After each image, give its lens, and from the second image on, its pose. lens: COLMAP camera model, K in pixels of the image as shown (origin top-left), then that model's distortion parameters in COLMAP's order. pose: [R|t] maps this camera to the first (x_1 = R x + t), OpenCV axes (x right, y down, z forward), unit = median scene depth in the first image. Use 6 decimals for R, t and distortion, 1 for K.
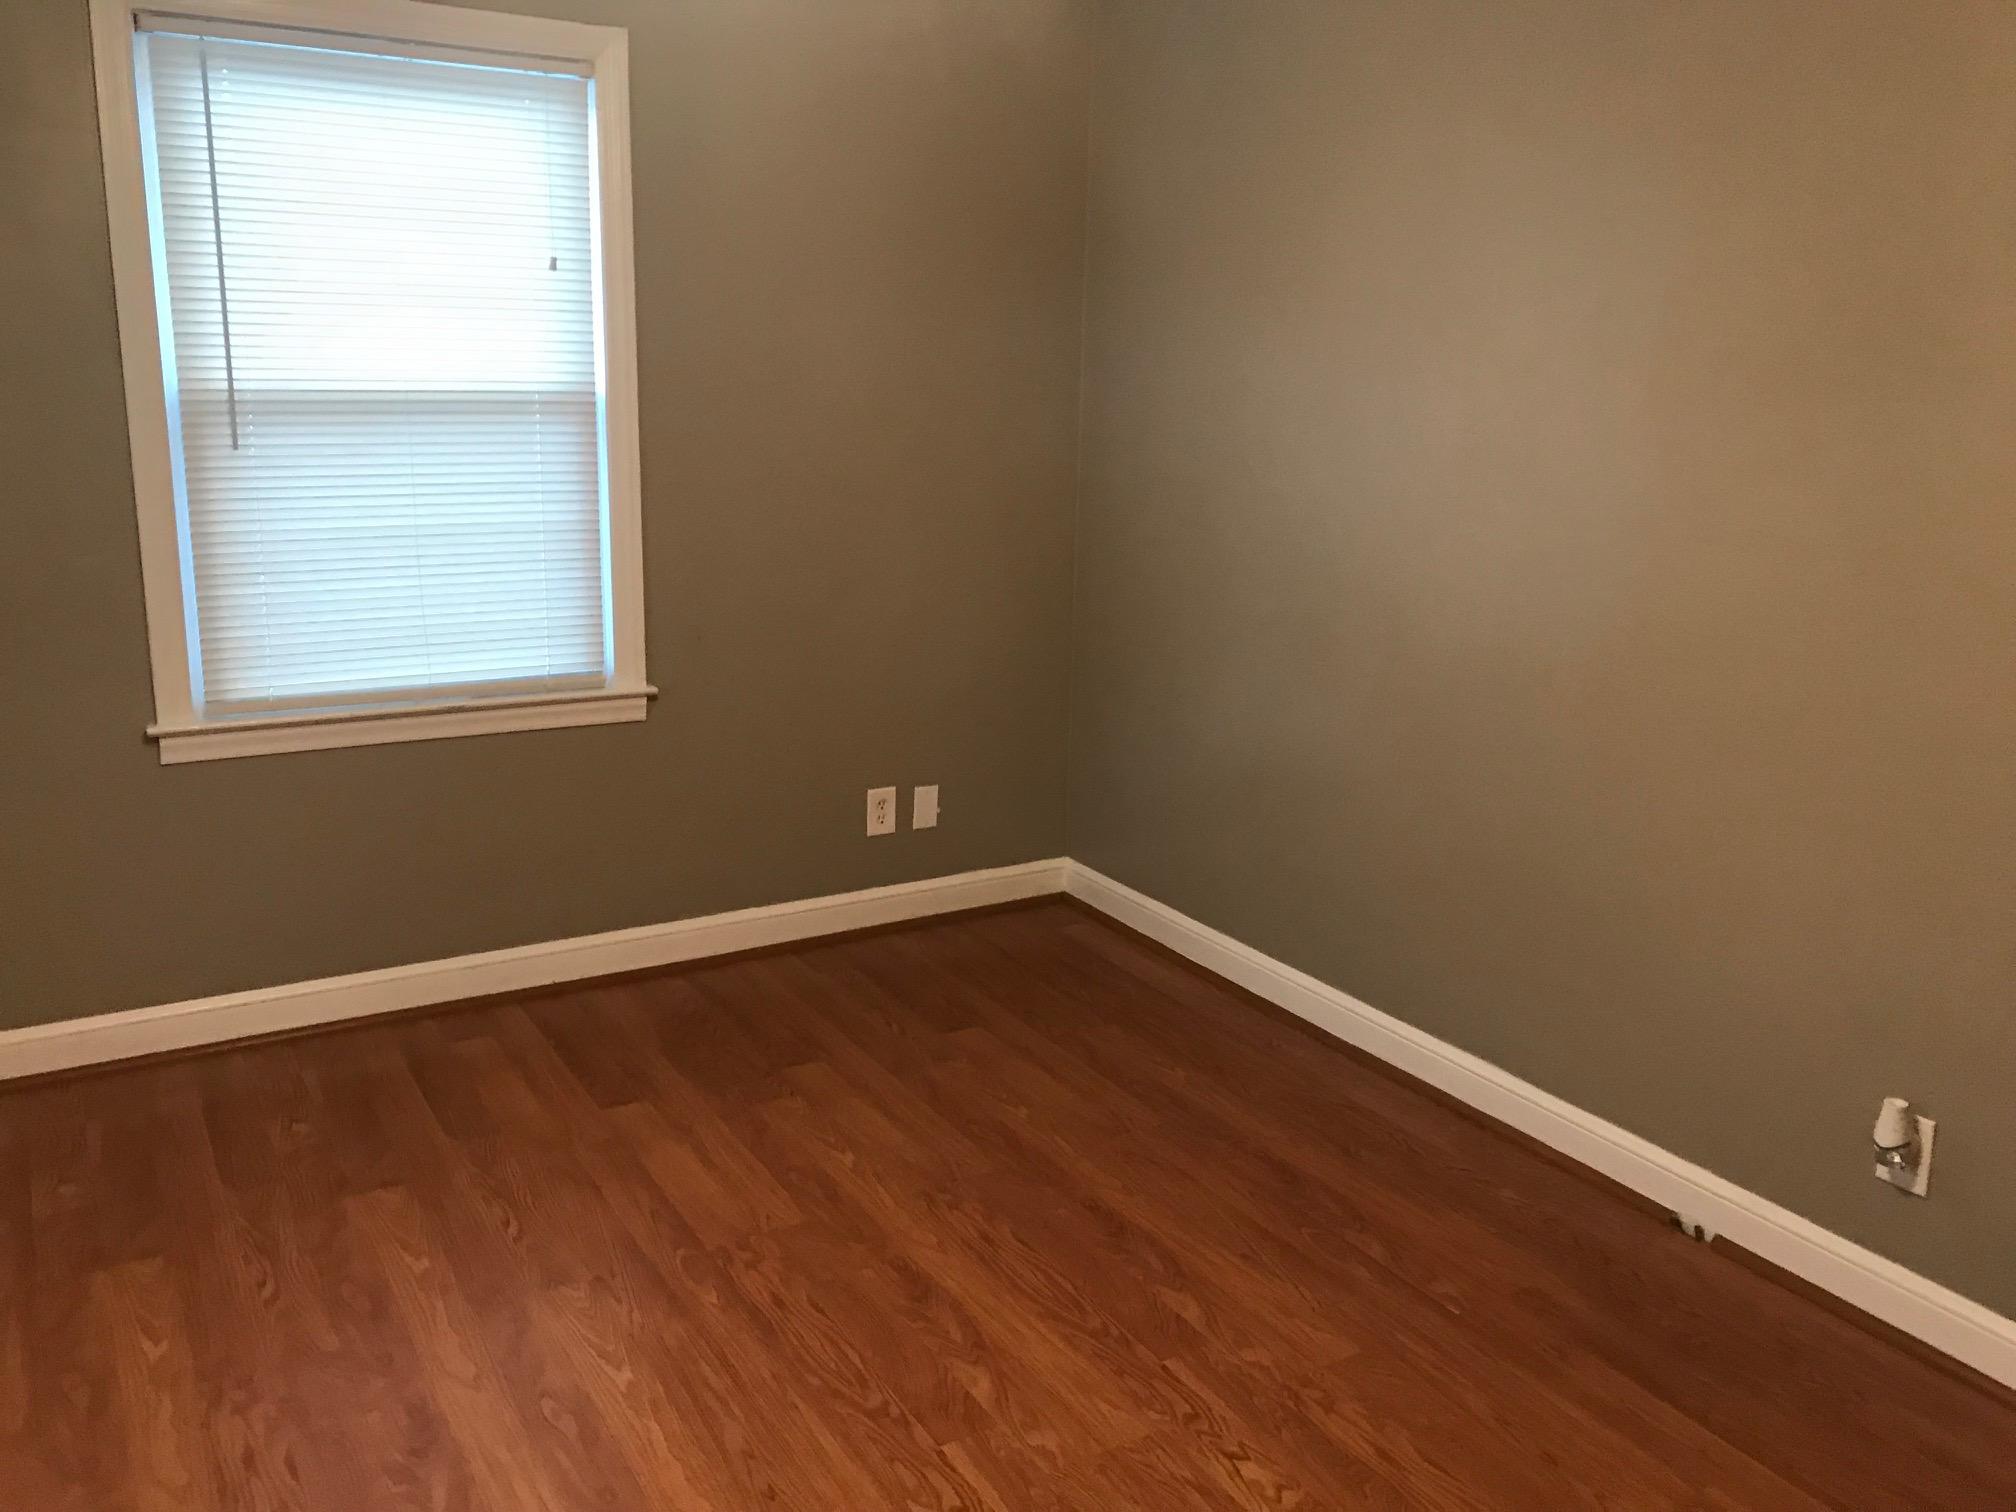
lens RADIAL K [[1639.5, 0, 995.7], [0, 1639.5, 746.4], [0, 0, 1]] dist [0.036225, -0.056452]
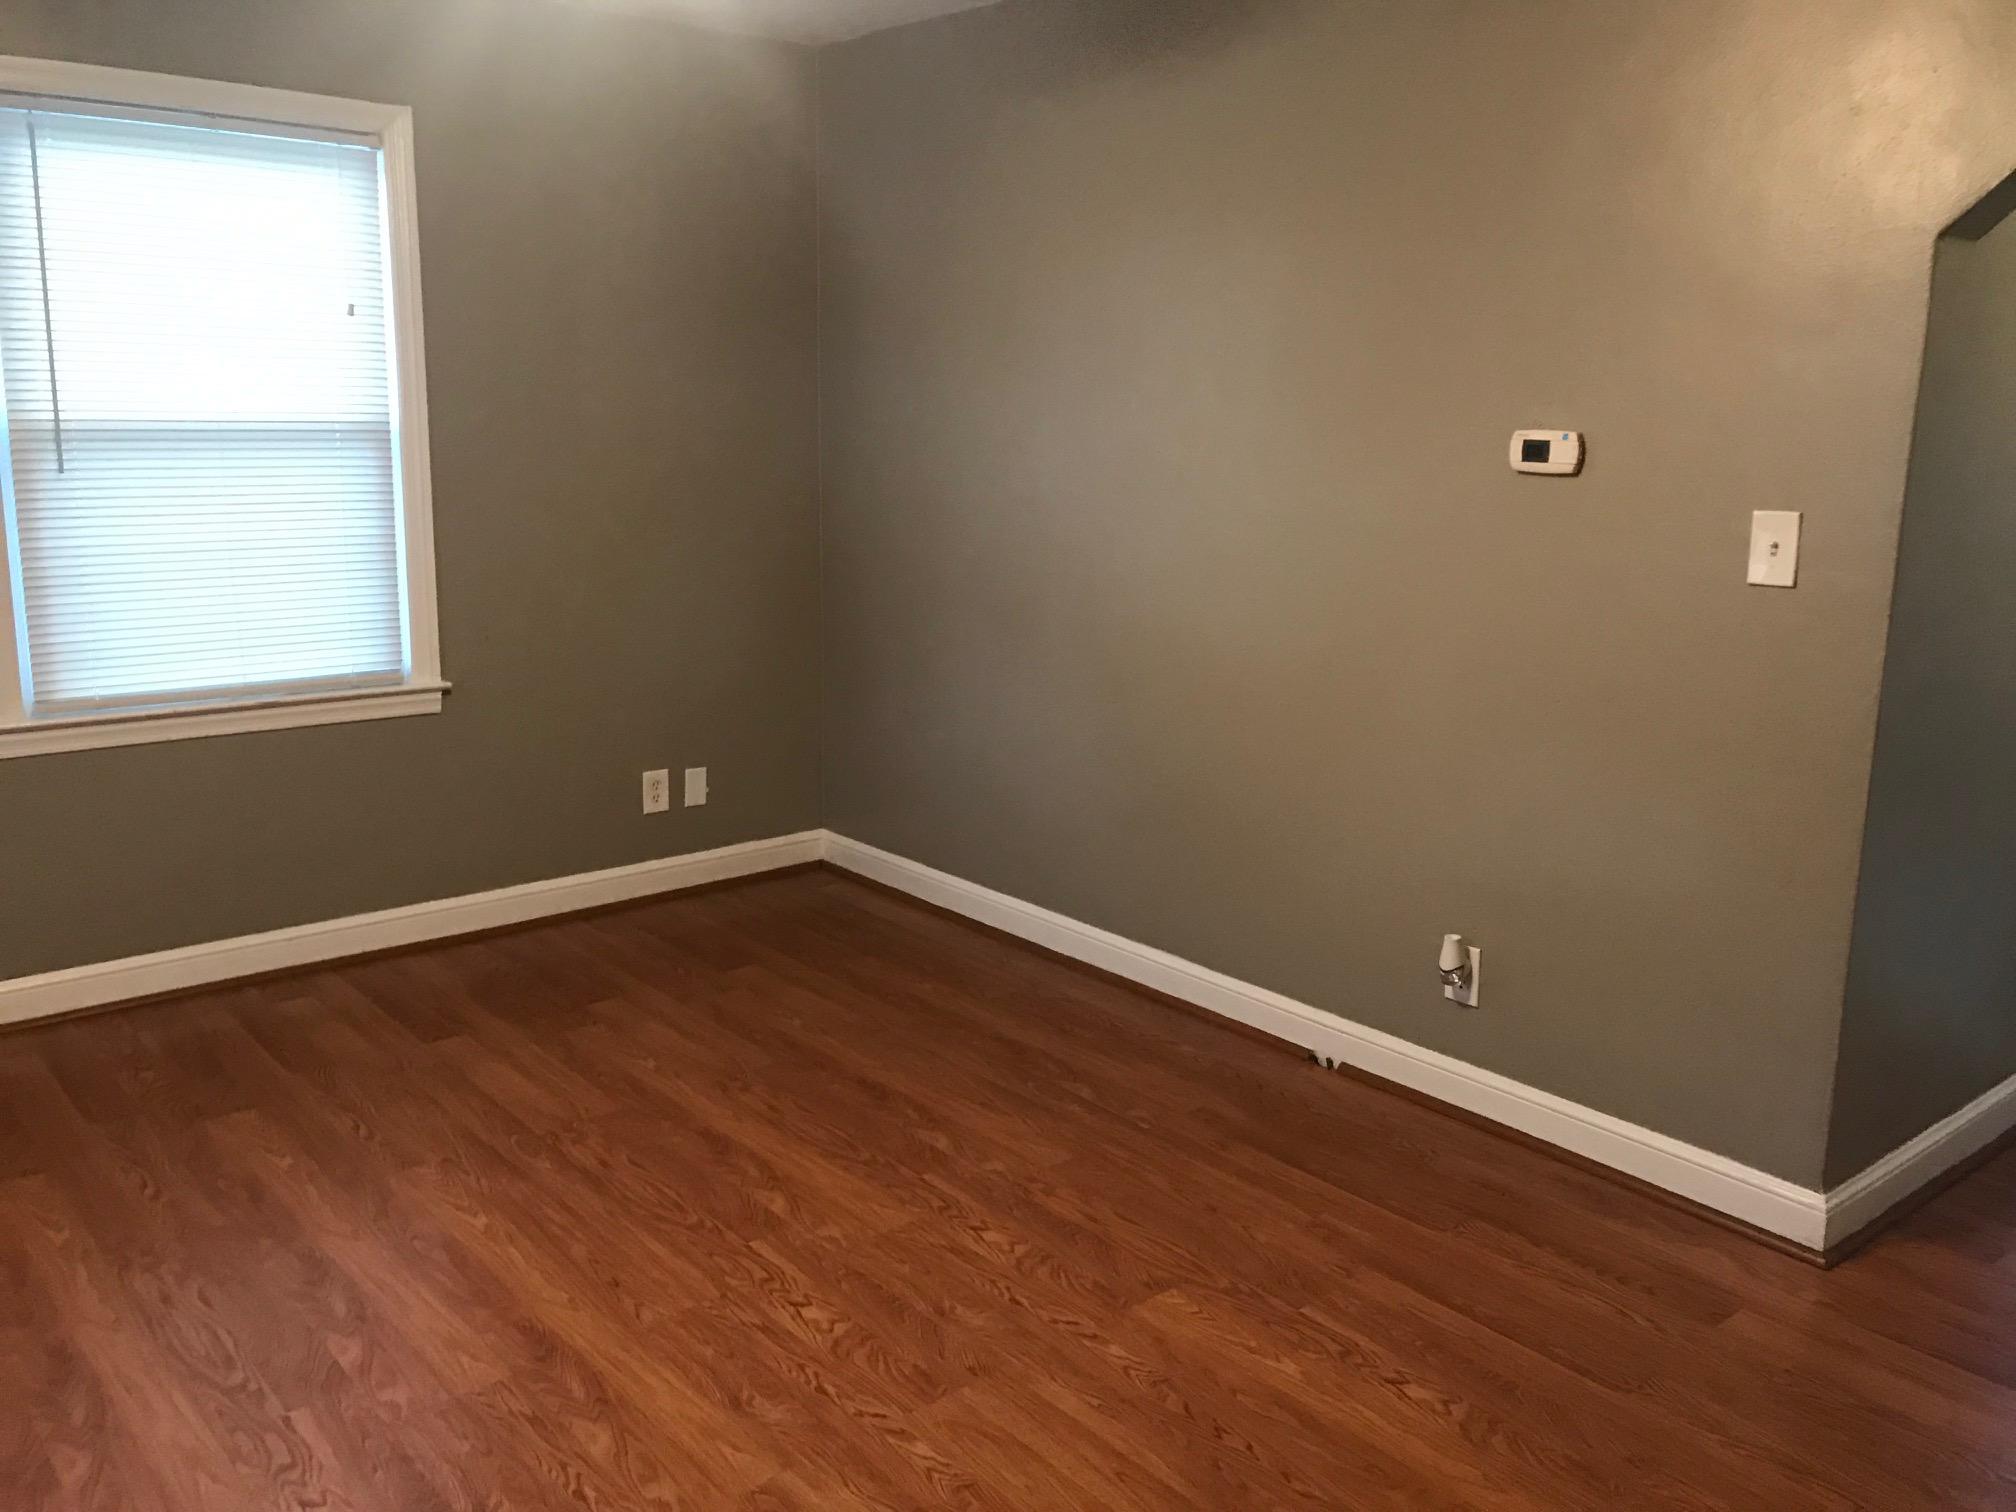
lens RADIAL K [[1639.5, 0, 1019.6], [0, 1639.5, 754.3], [0, 0, 1]] dist [0.036225, -0.056452]
pose [[0.984217, -0.040178, 0.172347, -0.023020], [0.043557, 0.998925, -0.015865, 0.058155], [-0.171524, 0.023121, 0.984909, -0.214312]]
